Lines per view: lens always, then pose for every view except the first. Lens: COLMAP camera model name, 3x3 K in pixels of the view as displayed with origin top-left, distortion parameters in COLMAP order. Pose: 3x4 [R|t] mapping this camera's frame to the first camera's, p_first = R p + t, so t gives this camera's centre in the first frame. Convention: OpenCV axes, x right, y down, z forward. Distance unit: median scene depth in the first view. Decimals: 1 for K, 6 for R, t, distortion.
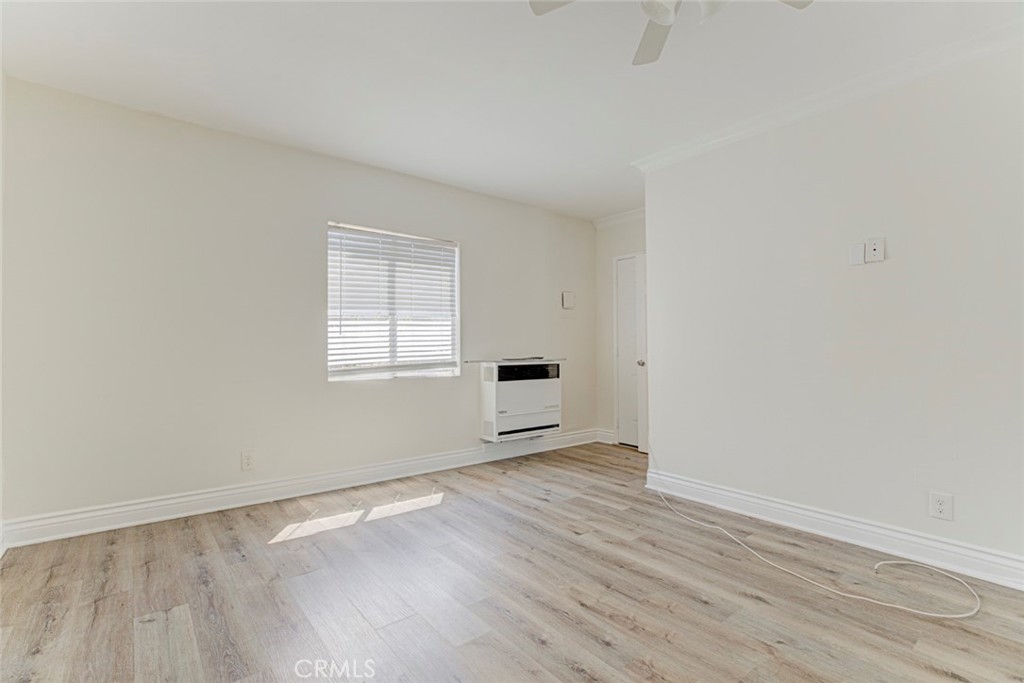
lens RADIAL K [[476.9, 0, 504.7], [0, 476.9, 335.7], [0, 0, 1]] dist [-0.013197, 0.005967]
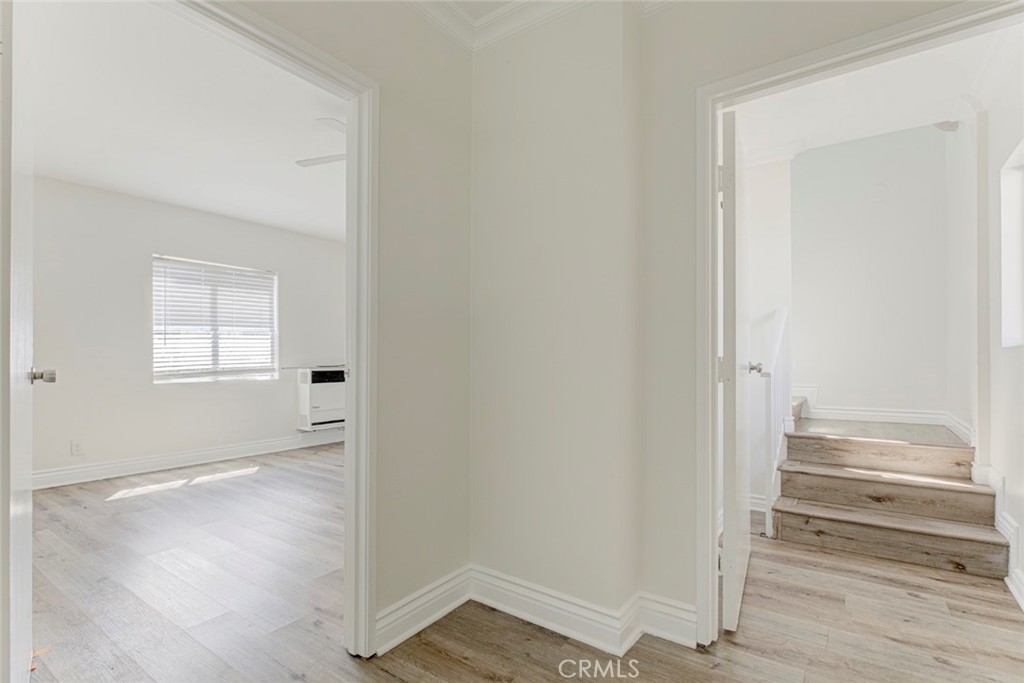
lens RADIAL K [[476.9, 0, 532.5], [0, 476.9, 358.3], [0, 0, 1]] dist [-0.013197, 0.005967]
pose [[0.942779, 0.004129, 0.333393, 0.140047], [-0.014284, 0.999505, 0.028014, -0.018040], [-0.333113, -0.031174, 0.942372, -0.466082]]
